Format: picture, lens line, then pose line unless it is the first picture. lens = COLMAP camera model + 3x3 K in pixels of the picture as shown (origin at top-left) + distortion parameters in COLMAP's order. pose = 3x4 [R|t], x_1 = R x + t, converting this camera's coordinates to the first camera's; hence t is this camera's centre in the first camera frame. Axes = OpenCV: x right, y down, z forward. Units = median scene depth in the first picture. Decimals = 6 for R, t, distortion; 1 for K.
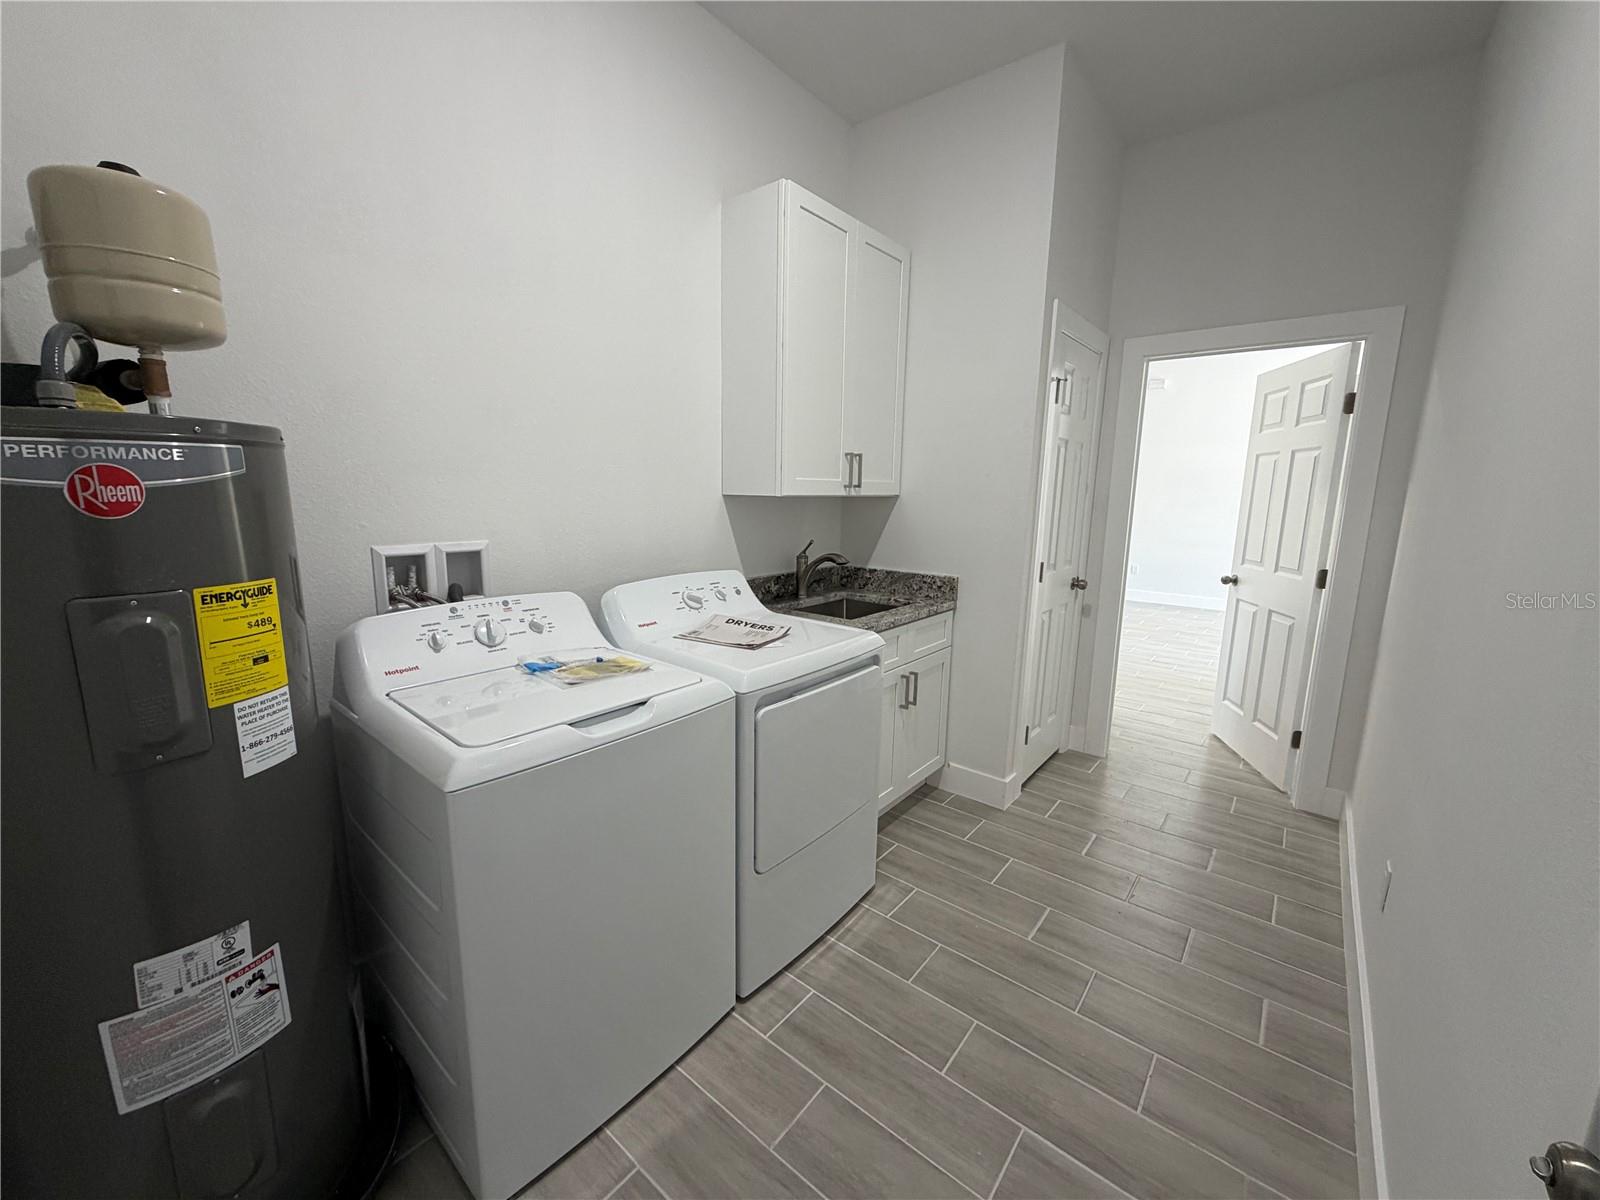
lens RADIAL K [[637.4, 0, 794.2], [0, 637.4, 603.0], [0, 0, 1]] dist [-0.000344, 0.000535]
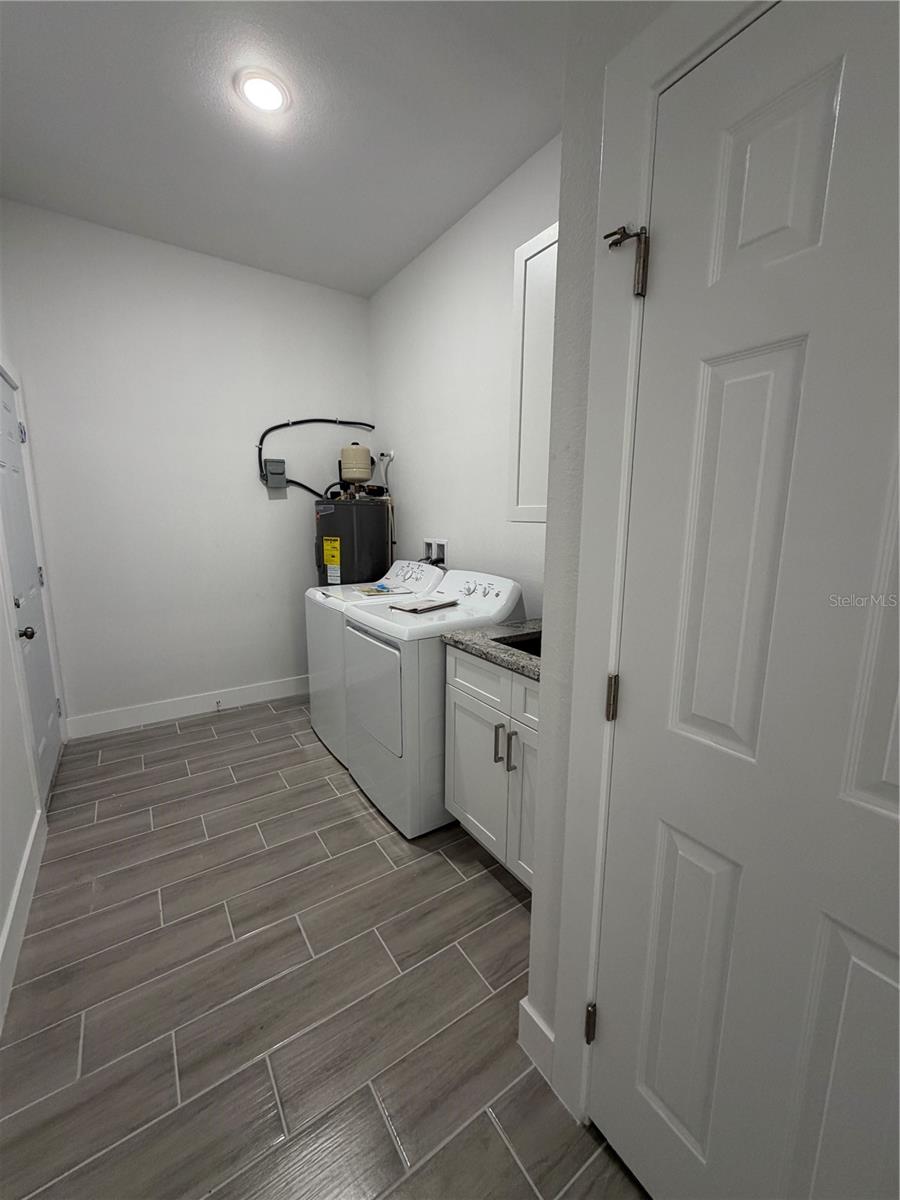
lens RADIAL K [[478.1, 0, 449.0], [0, 478.1, 597.1], [0, 0, 1]] dist [-0.000344, 0.000535]
pose [[-0.293732, 0.144714, -0.944870, 1.016456], [-0.180947, 0.962184, 0.203617, -0.226871], [0.938605, 0.230780, -0.256438, 1.362294]]
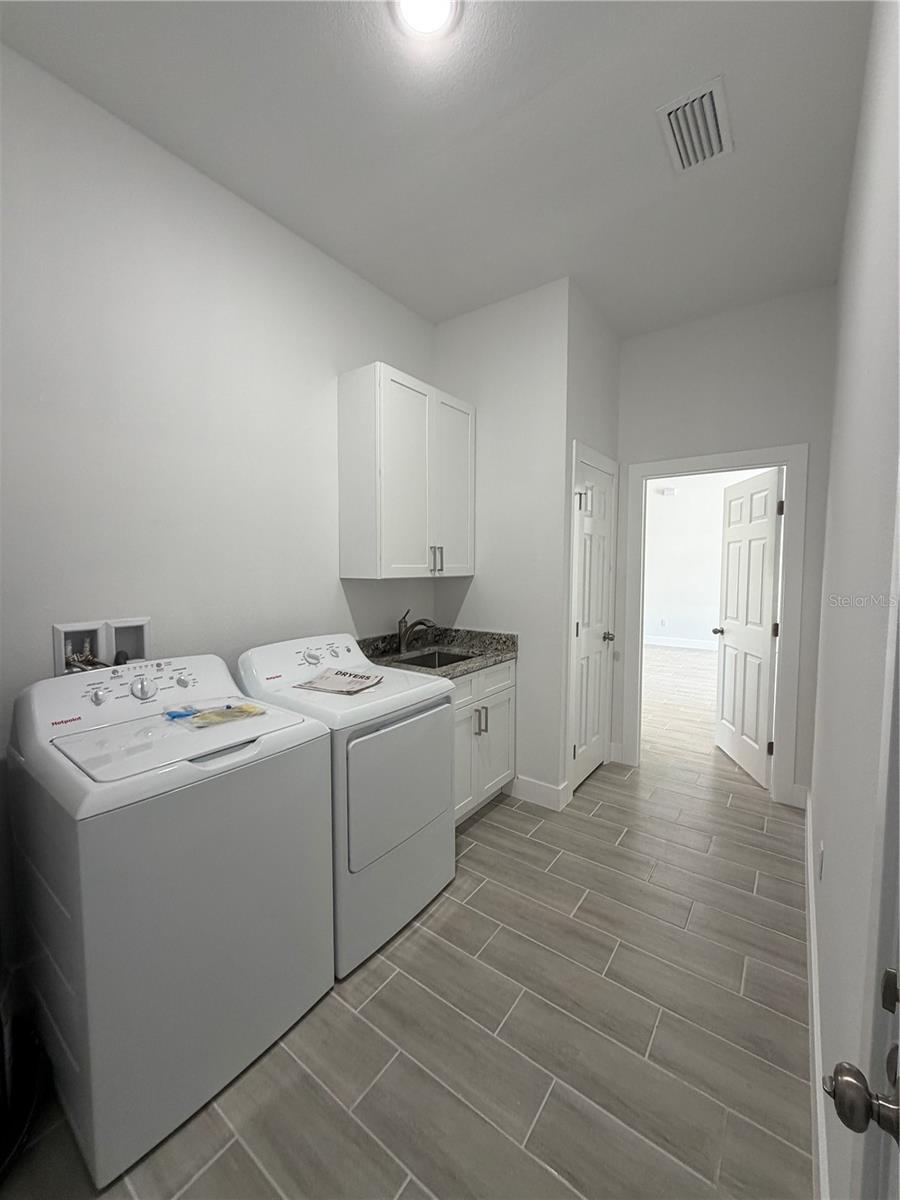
lens RADIAL K [[478.1, 0, 449.0], [0, 478.1, 597.1], [0, 0, 1]] dist [-0.000344, 0.000535]
pose [[0.998569, -0.018146, 0.050313, 0.087415], [0.023682, 0.993457, -0.111728, -0.012848], [-0.047956, 0.112759, 0.992464, -0.022842]]
